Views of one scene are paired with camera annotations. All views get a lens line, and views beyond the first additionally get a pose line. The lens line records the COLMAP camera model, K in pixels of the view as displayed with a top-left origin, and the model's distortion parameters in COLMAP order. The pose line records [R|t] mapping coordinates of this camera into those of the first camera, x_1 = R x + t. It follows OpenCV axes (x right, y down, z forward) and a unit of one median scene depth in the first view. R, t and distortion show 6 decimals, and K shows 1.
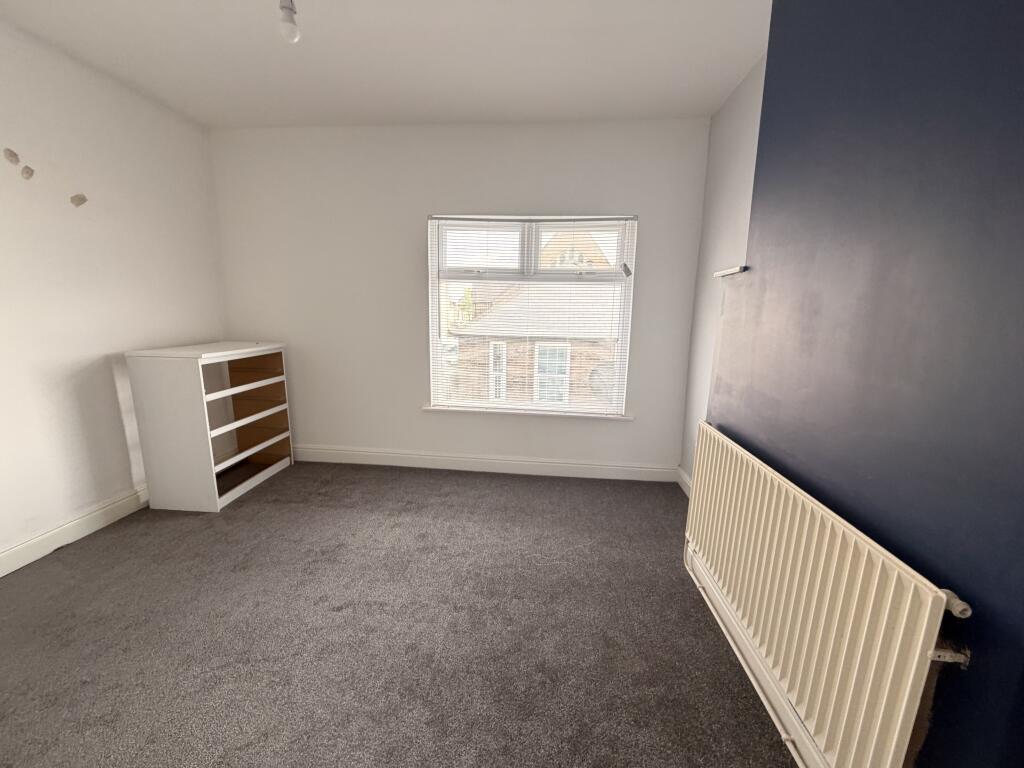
lens RADIAL K [[404.0, 0, 516.3], [0, 404.0, 385.0], [0, 0, 1]] dist [0.000414, 0.000062]
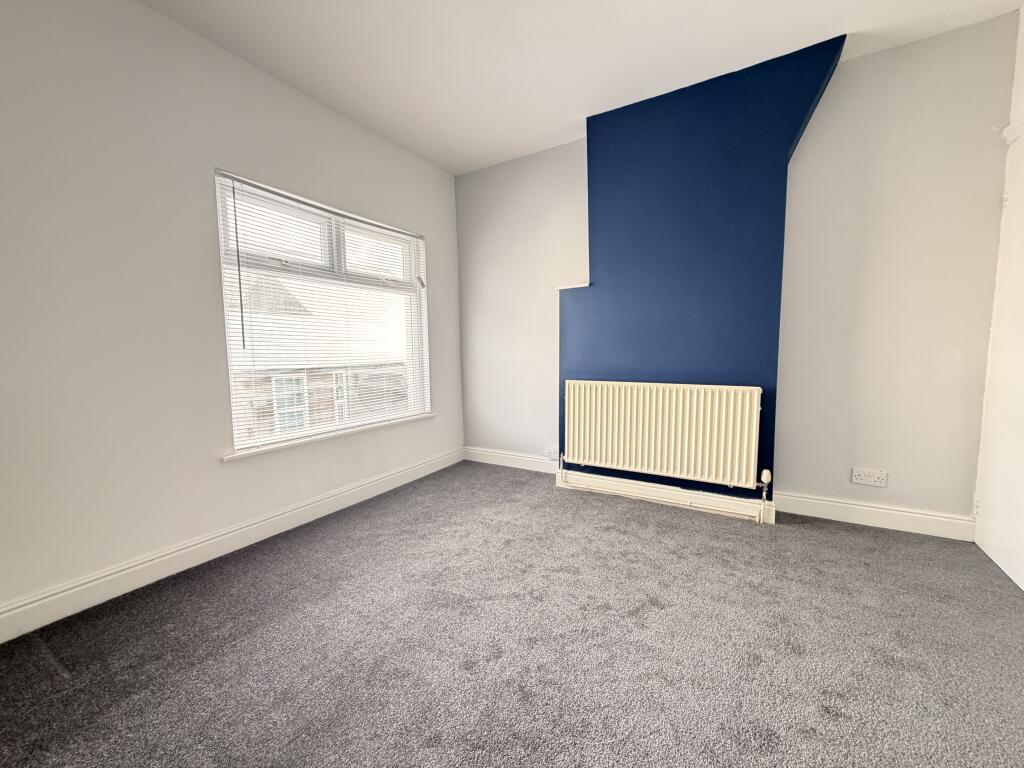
lens RADIAL K [[404.0, 0, 519.3], [0, 404.0, 386.8], [0, 0, 1]] dist [0.000414, 0.000062]
pose [[0.428722, -0.115198, 0.896062, -0.629923], [0.181349, 0.982623, 0.039559, 0.005823], [-0.885048, 0.145540, 0.442163, 0.299690]]
